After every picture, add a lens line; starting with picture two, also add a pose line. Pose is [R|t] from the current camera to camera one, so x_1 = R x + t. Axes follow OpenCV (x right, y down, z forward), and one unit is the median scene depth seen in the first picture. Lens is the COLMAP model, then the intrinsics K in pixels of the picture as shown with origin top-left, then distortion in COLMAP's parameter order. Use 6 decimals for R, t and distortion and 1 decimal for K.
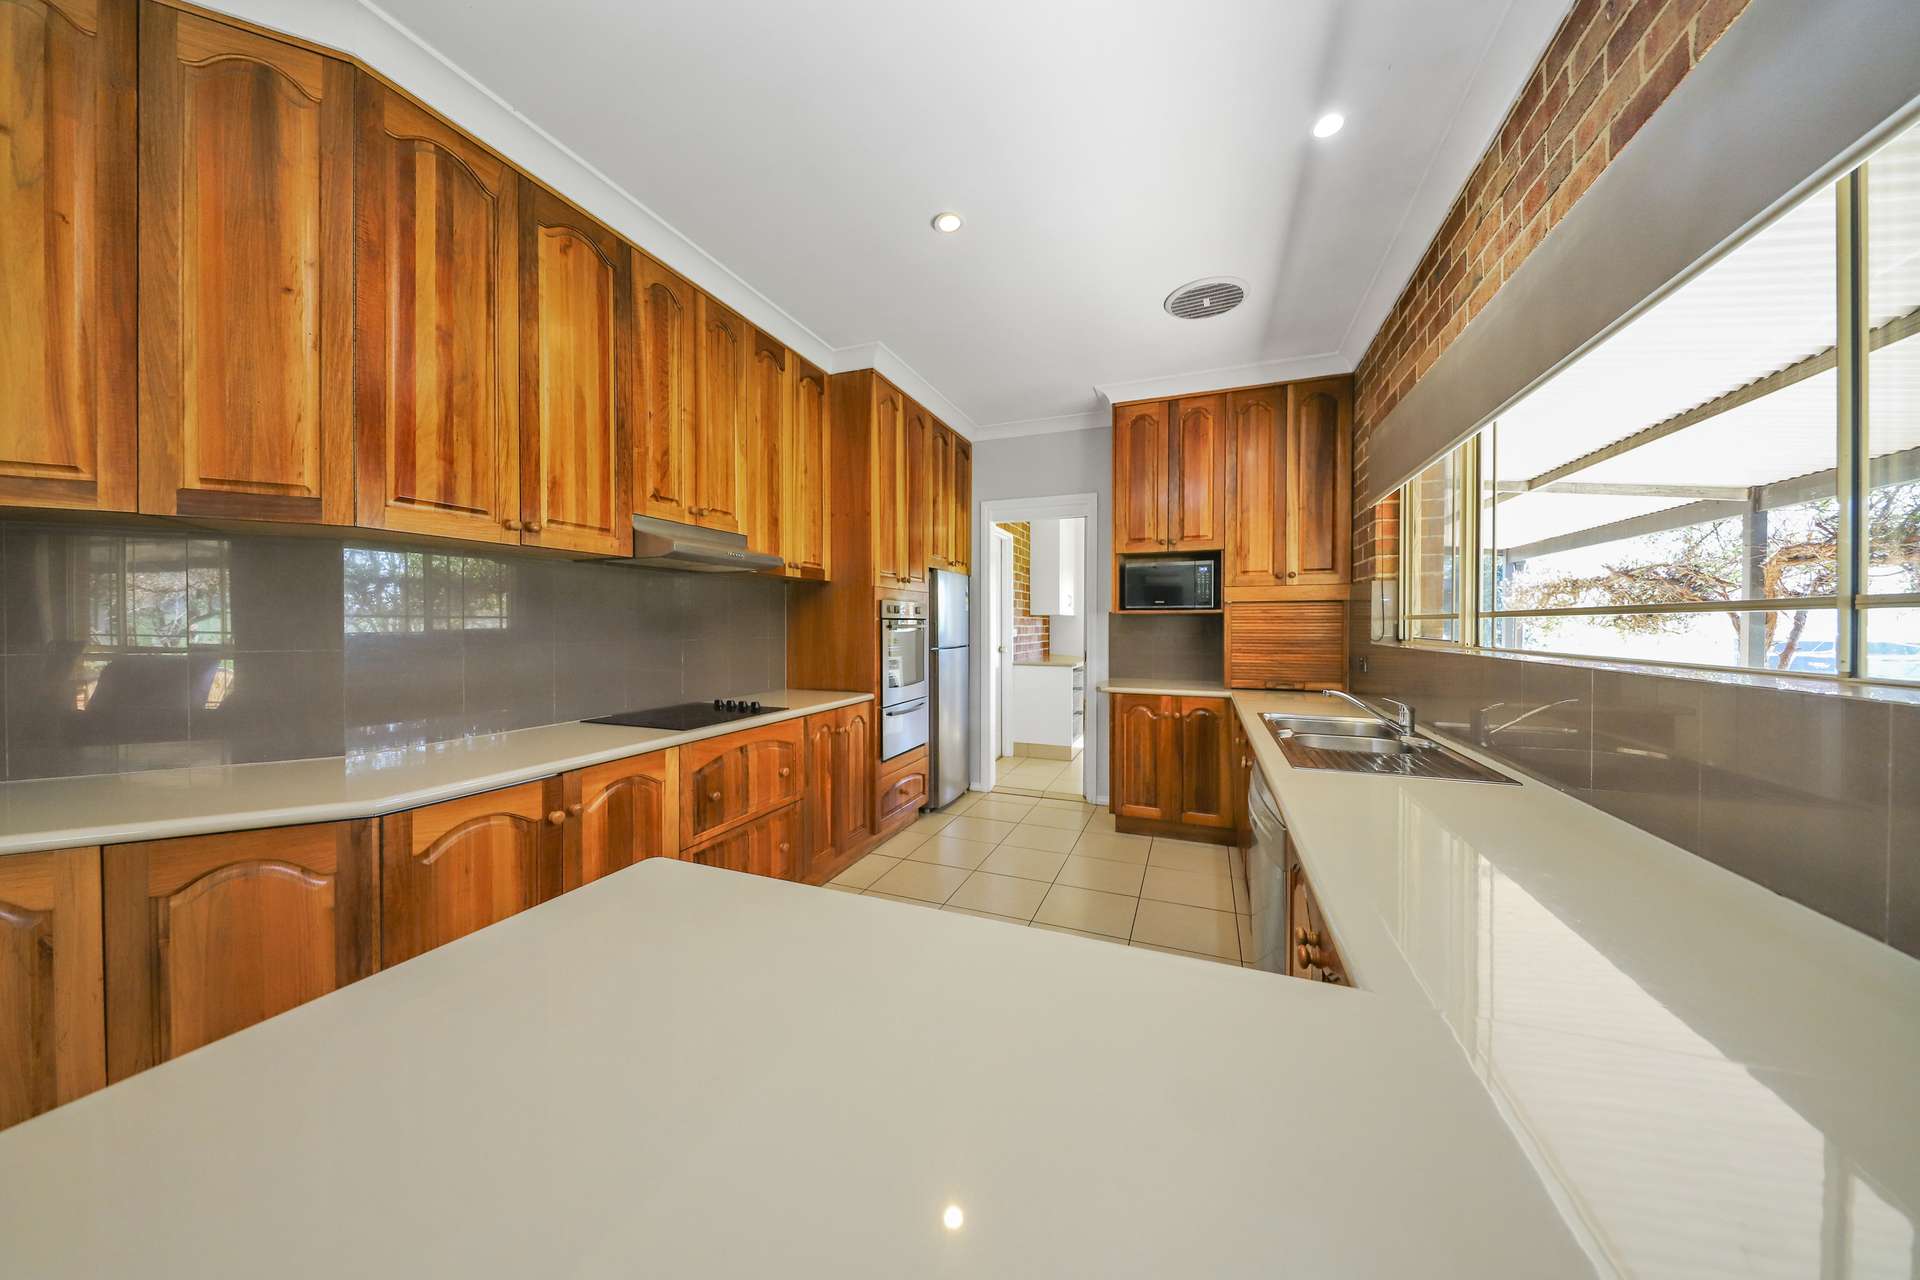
lens RADIAL K [[611.9, 0, 964.1], [0, 611.9, 624.4], [0, 0, 1]] dist [0.001447, -0.000402]
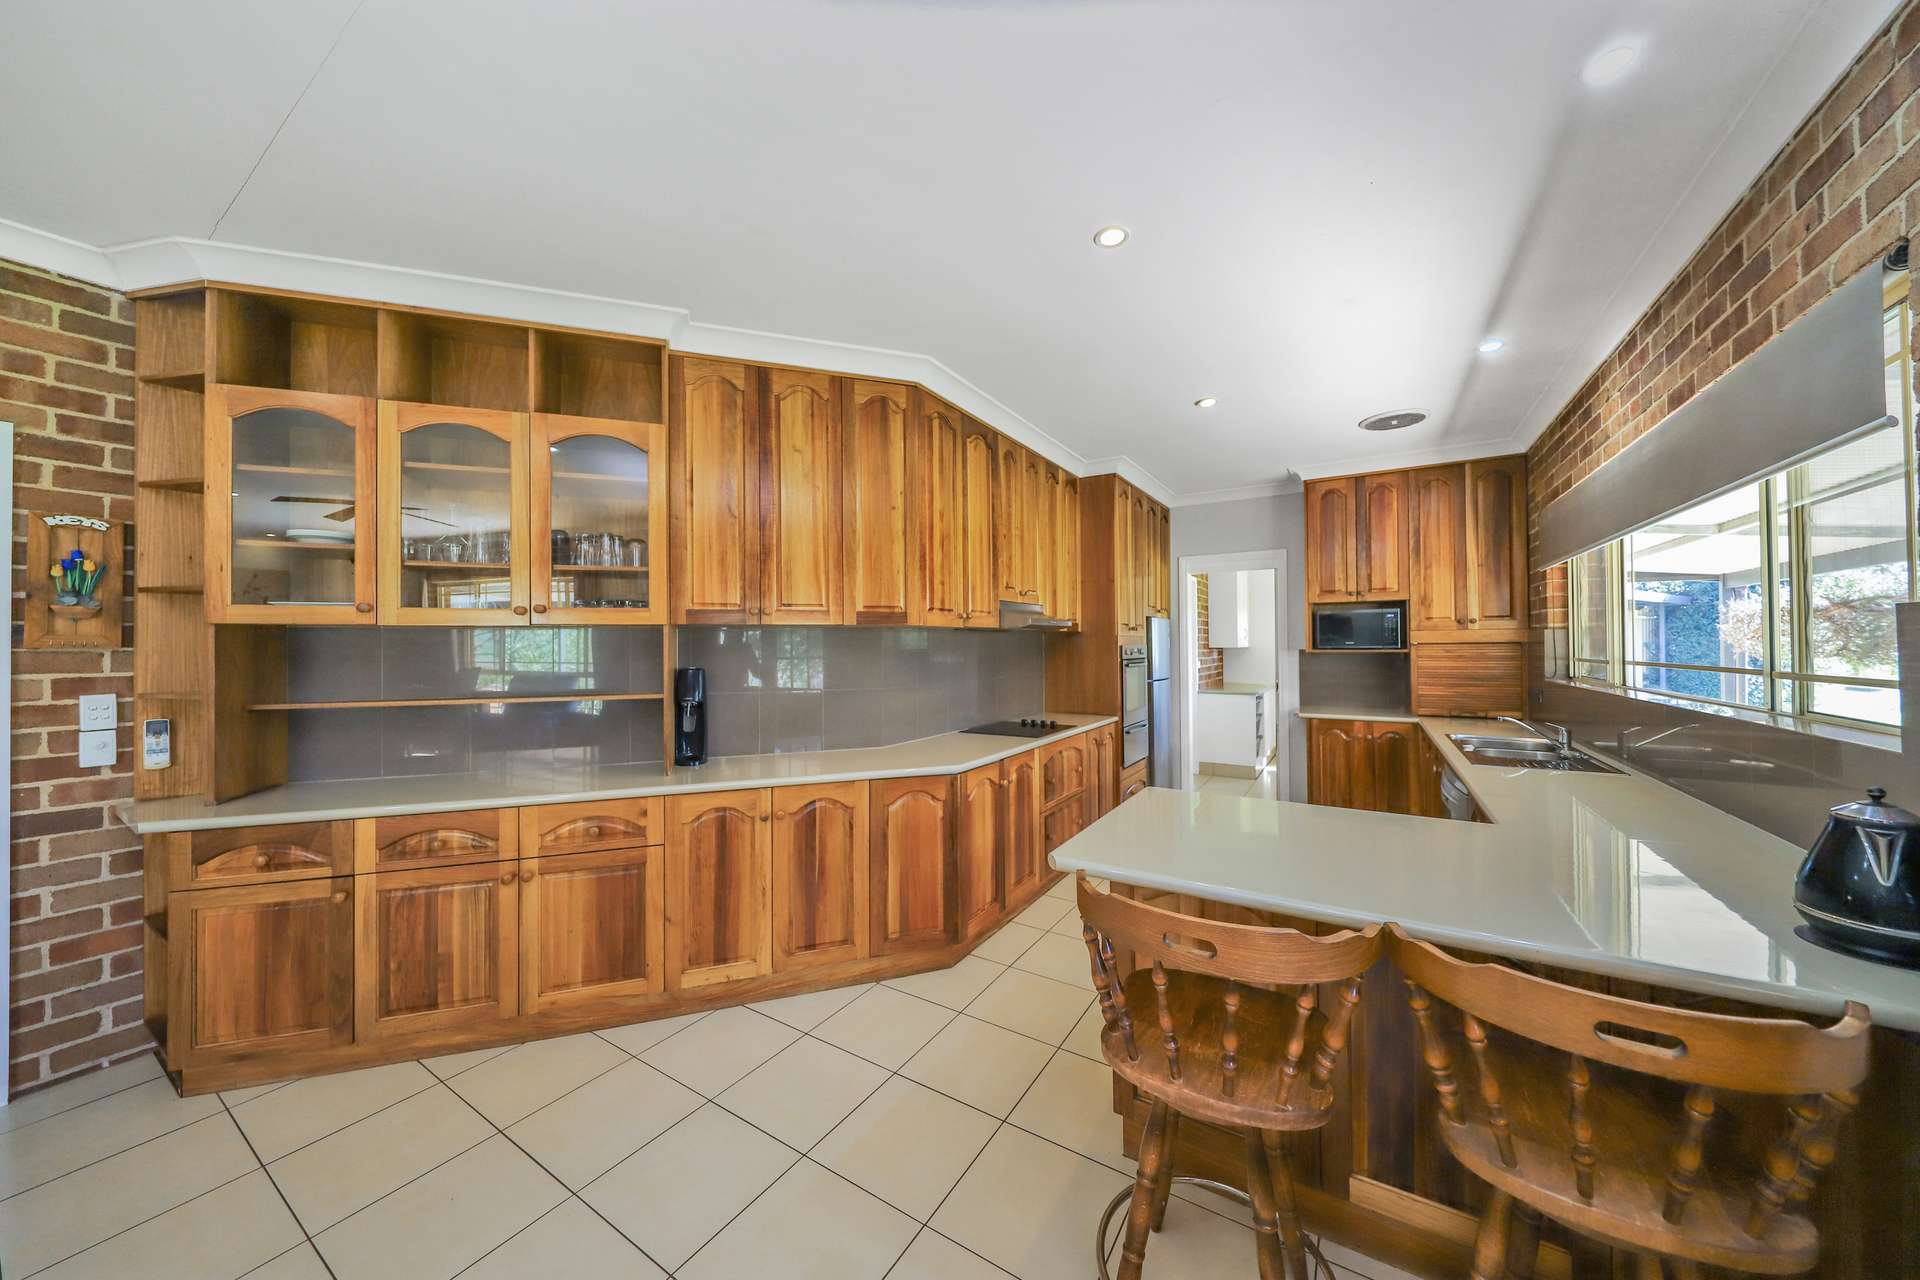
lens RADIAL K [[646.8, 0, 956.5], [0, 646.8, 636.0], [0, 0, 1]] dist [-0.006556, -0.000209]
pose [[0.982064, -0.012408, -0.188137, -0.226352], [0.009502, 0.999821, -0.016342, -0.041684], [0.188306, 0.014261, 0.982007, -0.439766]]
